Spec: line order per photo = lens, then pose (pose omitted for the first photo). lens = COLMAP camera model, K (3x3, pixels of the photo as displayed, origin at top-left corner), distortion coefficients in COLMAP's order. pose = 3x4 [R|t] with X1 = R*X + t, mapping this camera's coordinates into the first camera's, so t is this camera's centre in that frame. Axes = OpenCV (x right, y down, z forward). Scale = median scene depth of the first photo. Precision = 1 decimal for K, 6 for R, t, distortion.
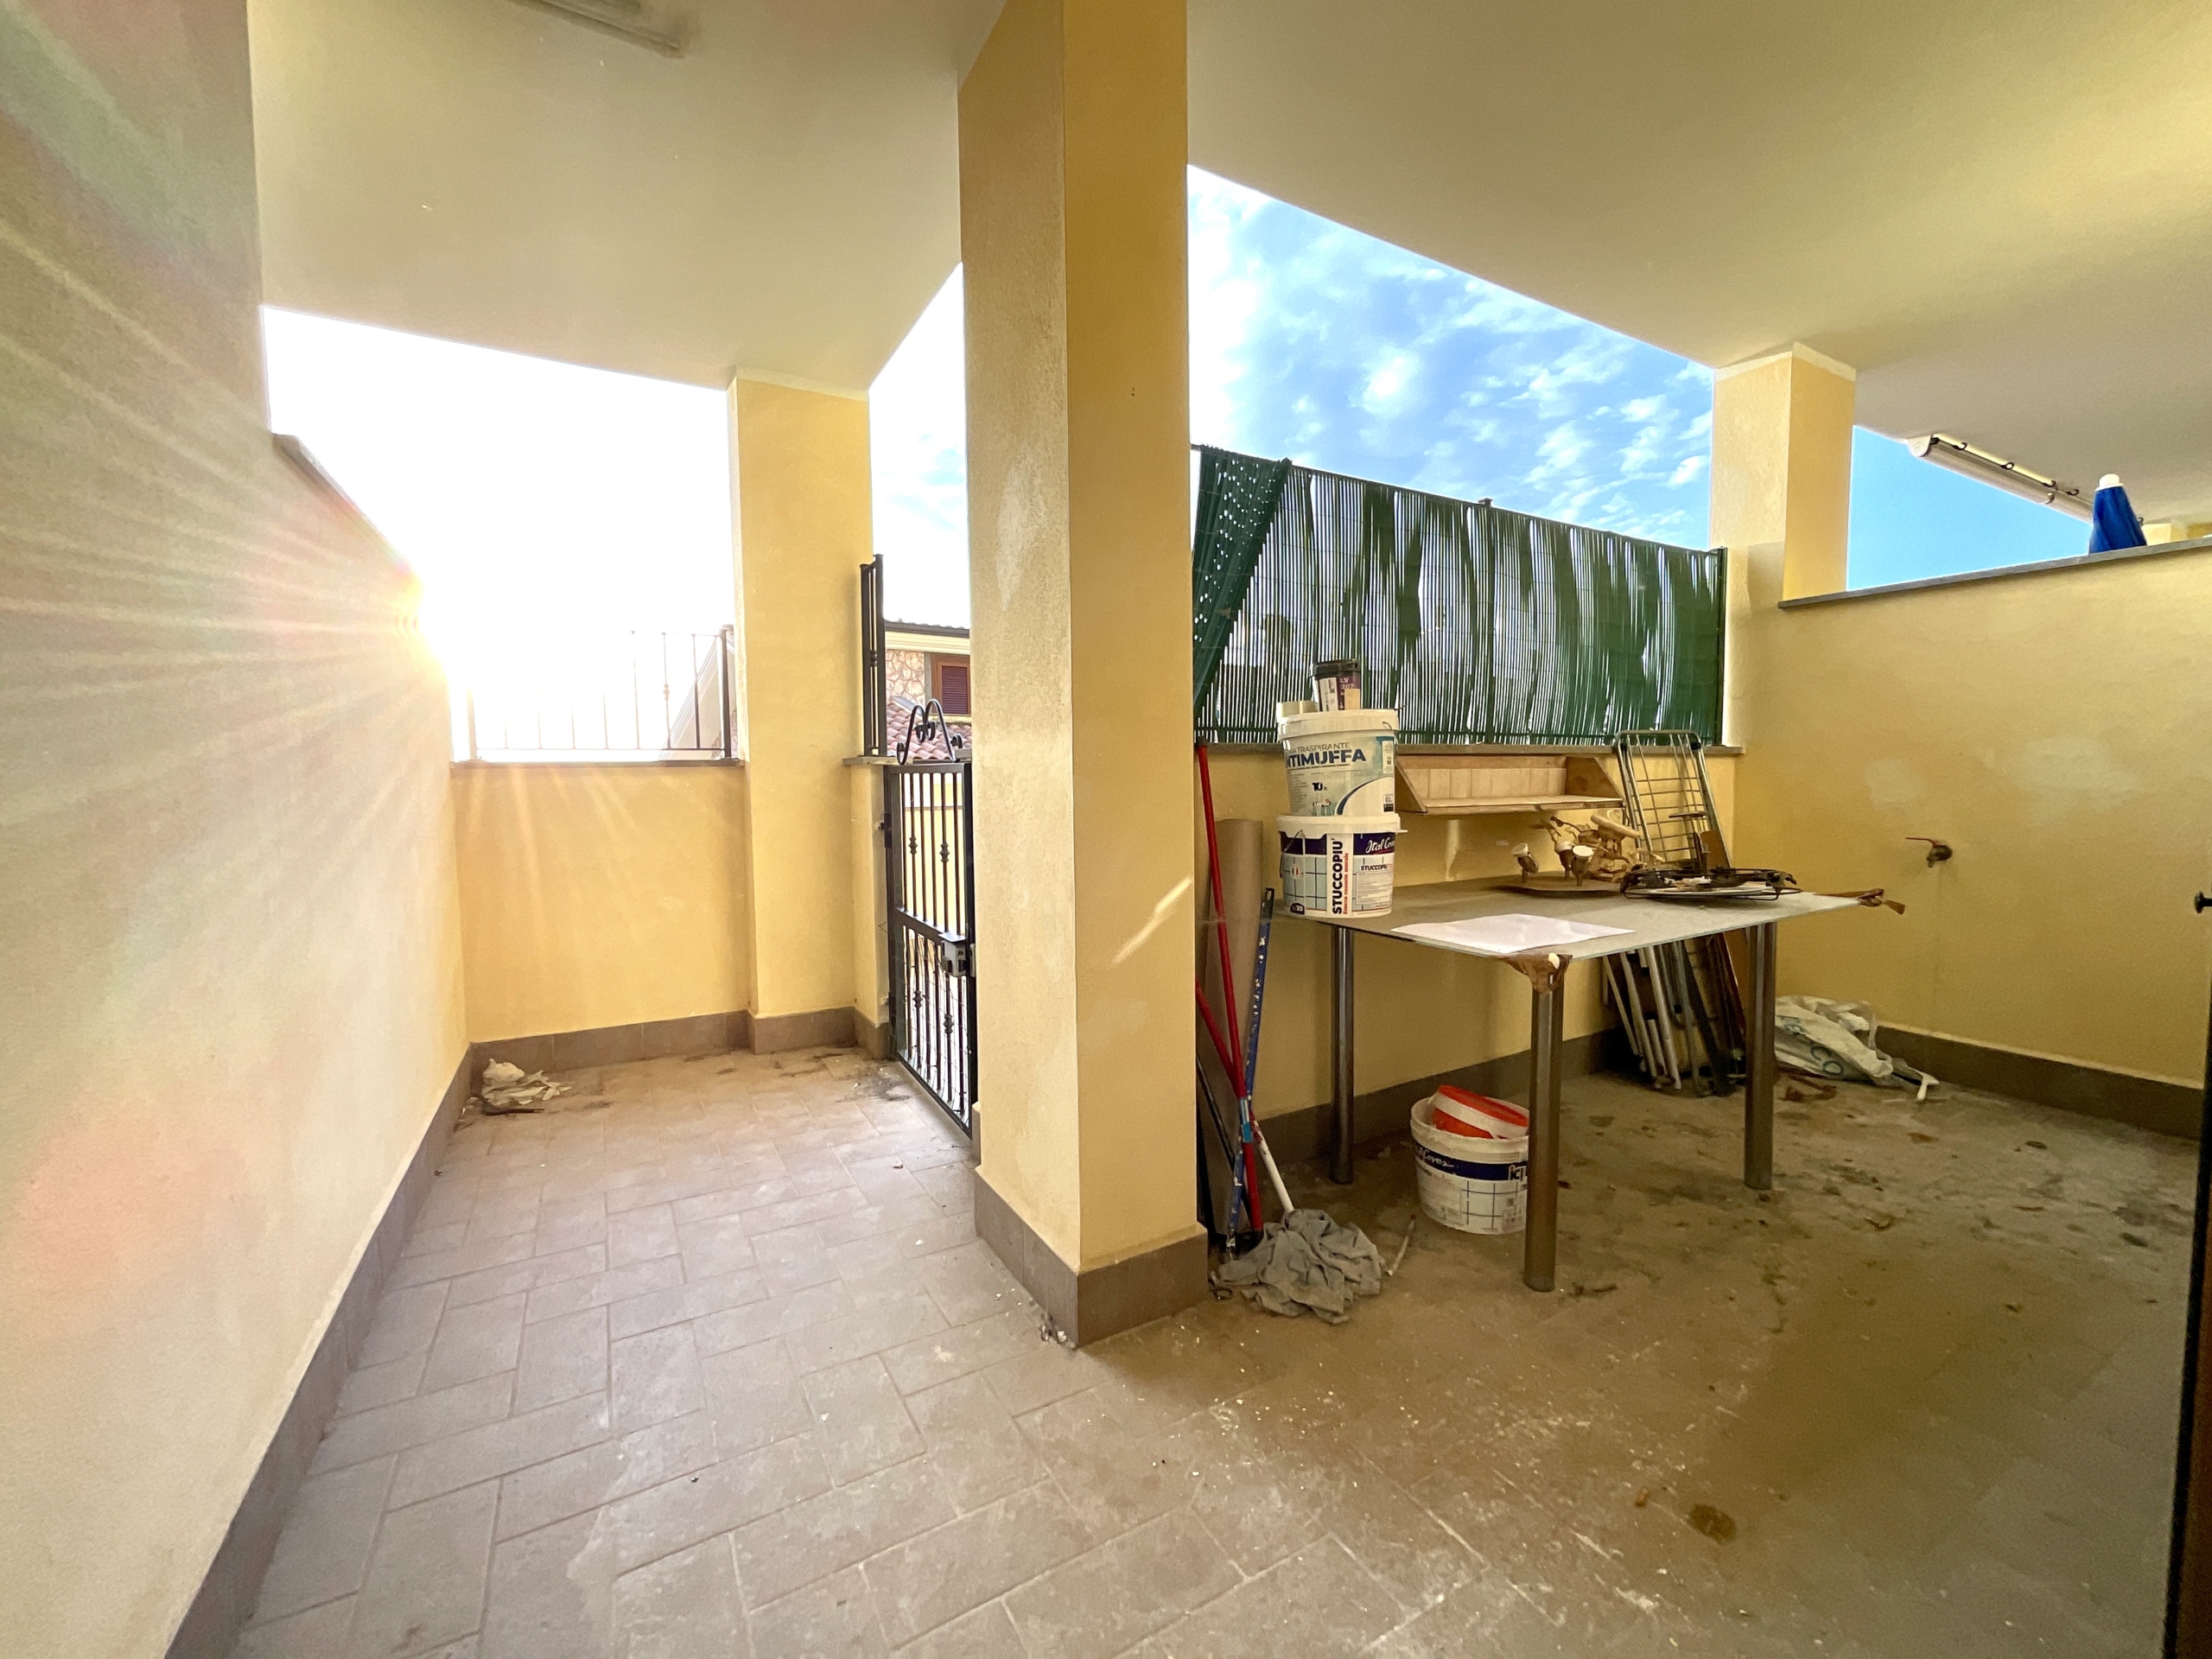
lens RADIAL K [[892.8, 0, 1115.9], [0, 892.8, 833.9], [0, 0, 1]] dist [0.004656, 0.000308]
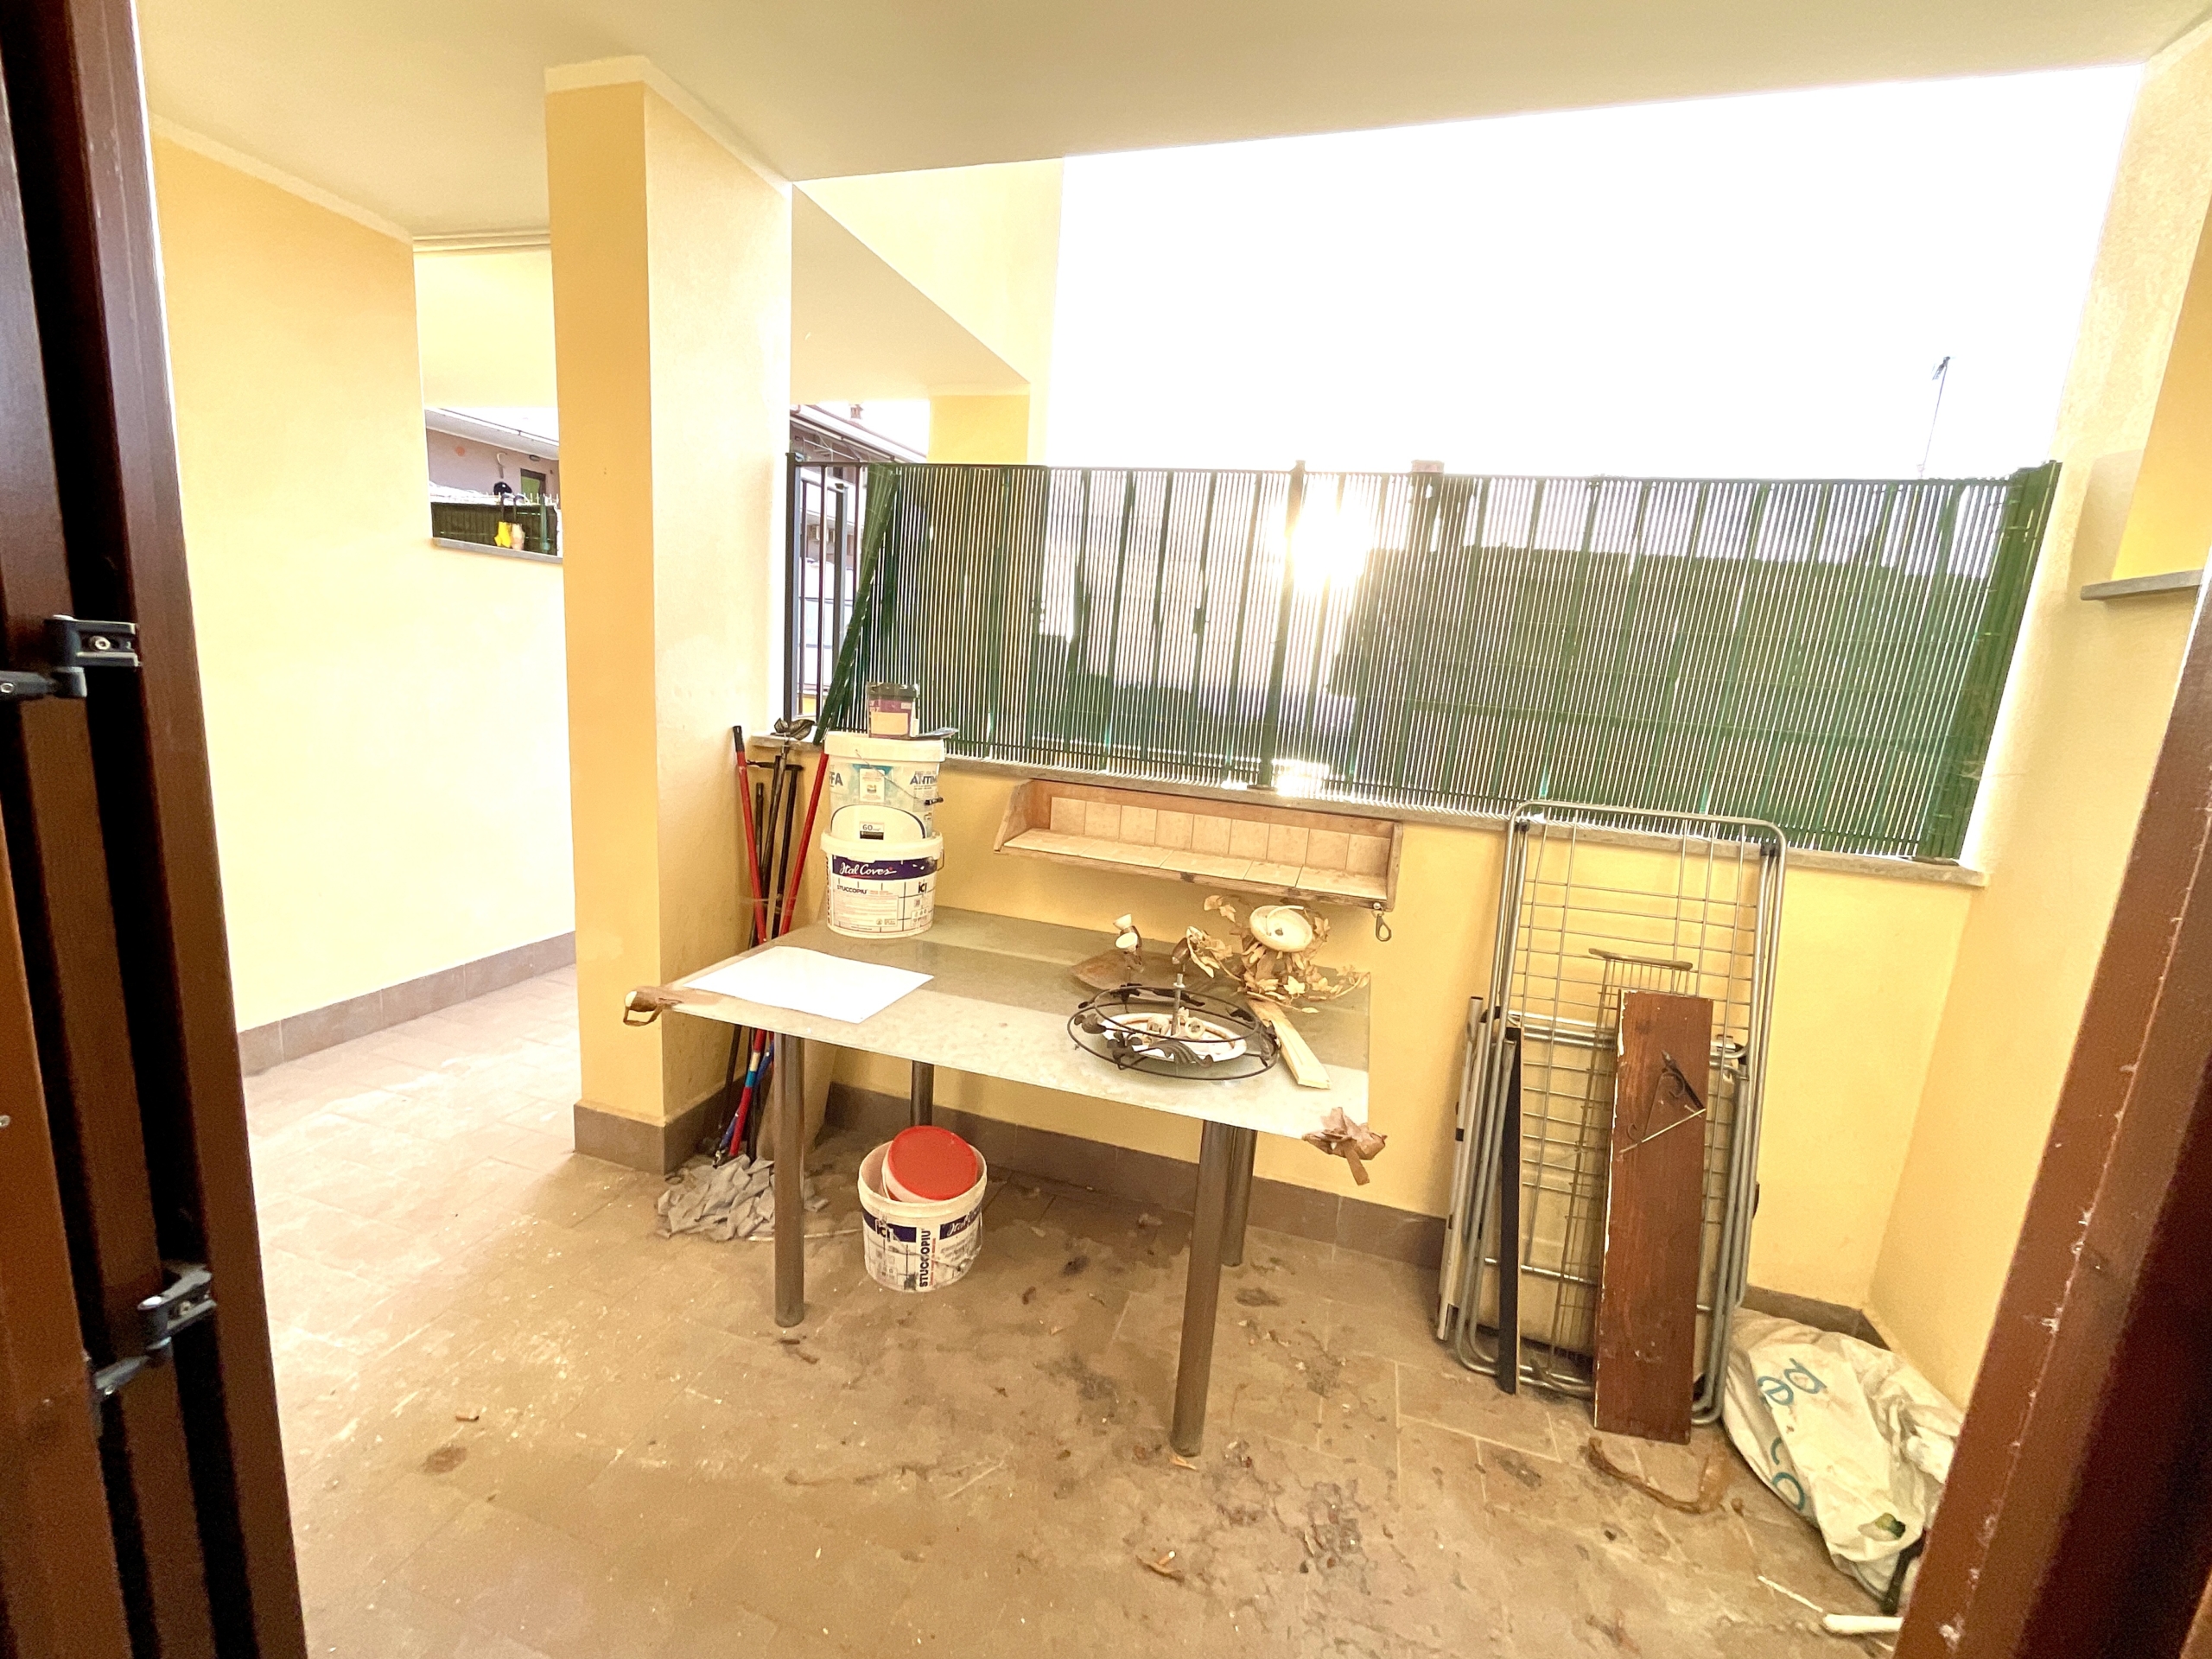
lens RADIAL K [[892.8, 0, 1115.9], [0, 892.8, 833.9], [0, 0, 1]] dist [0.004656, 0.000308]
pose [[0.685384, 0.198147, -0.700704, 1.166089], [-0.132665, 0.980139, 0.147402, -0.209811], [0.715995, -0.008068, 0.698059, 0.483081]]
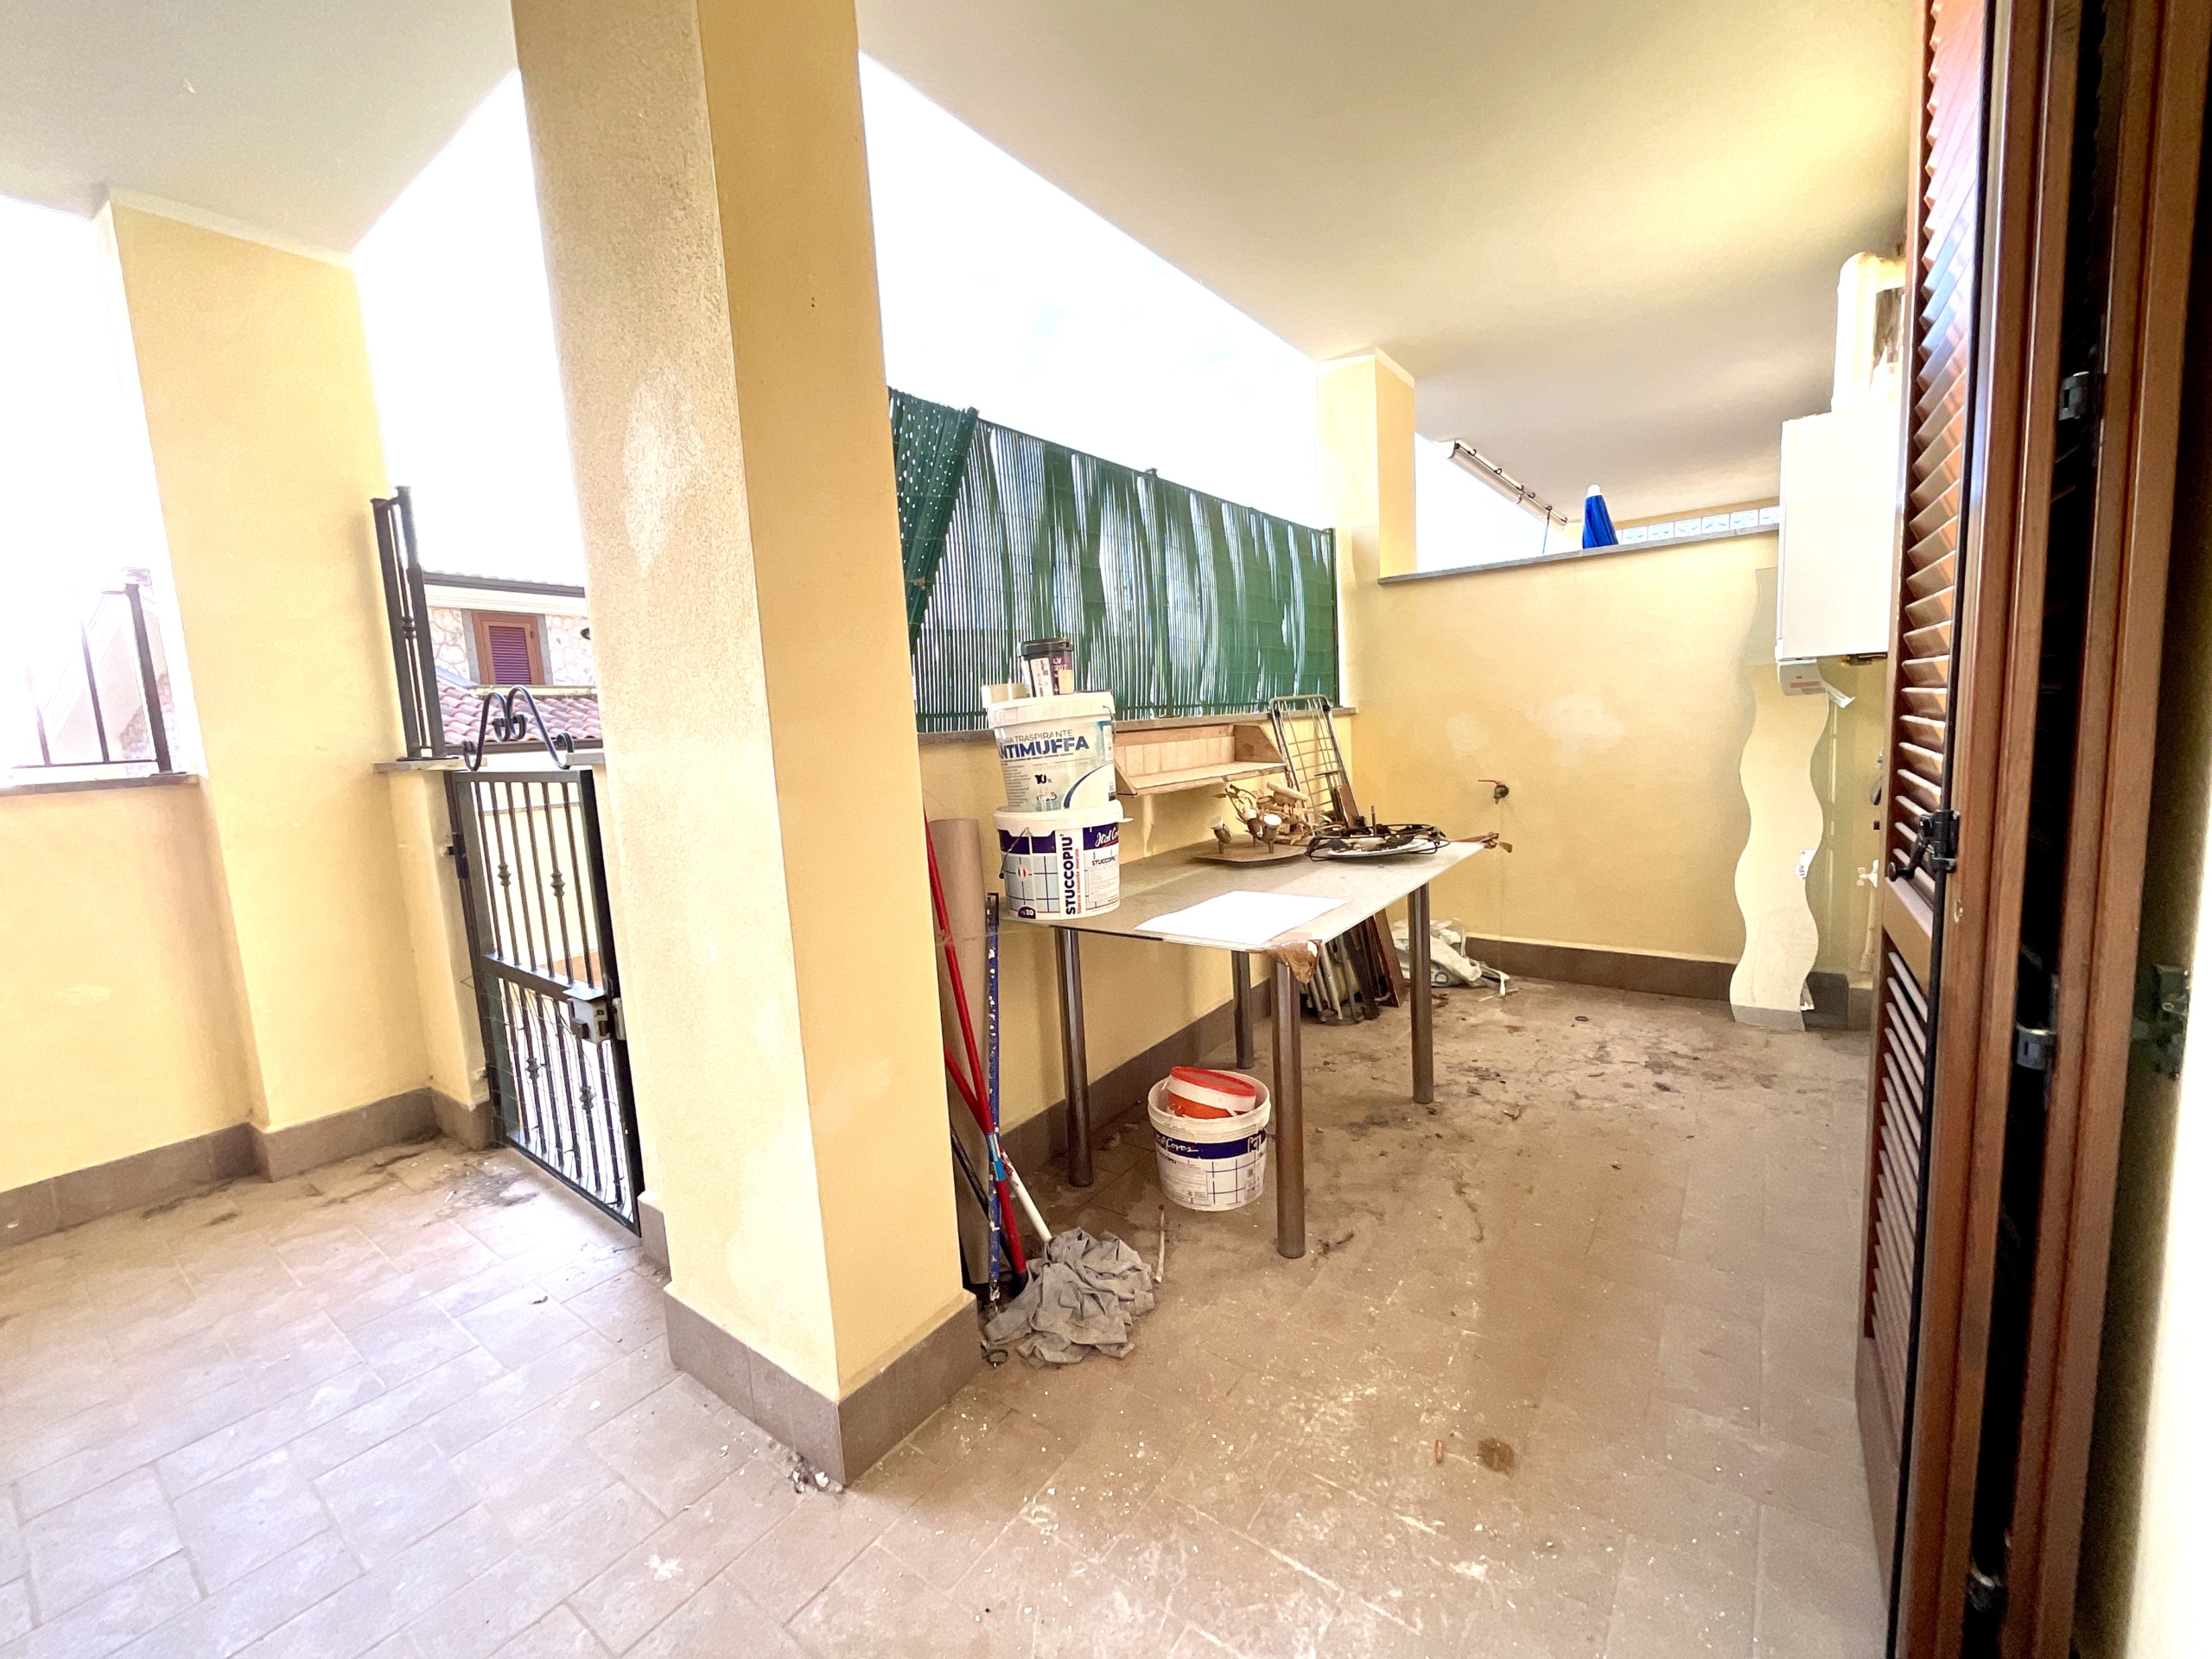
lens RADIAL K [[893.6, 0, 1110.3], [0, 893.6, 832.6], [0, 0, 1]] dist [-0.008832, 0.006196]
pose [[0.915632, -0.089541, 0.391919, -0.068337], [0.071995, 0.995642, 0.059274, -0.045907], [-0.395518, -0.026057, 0.918088, 0.130170]]
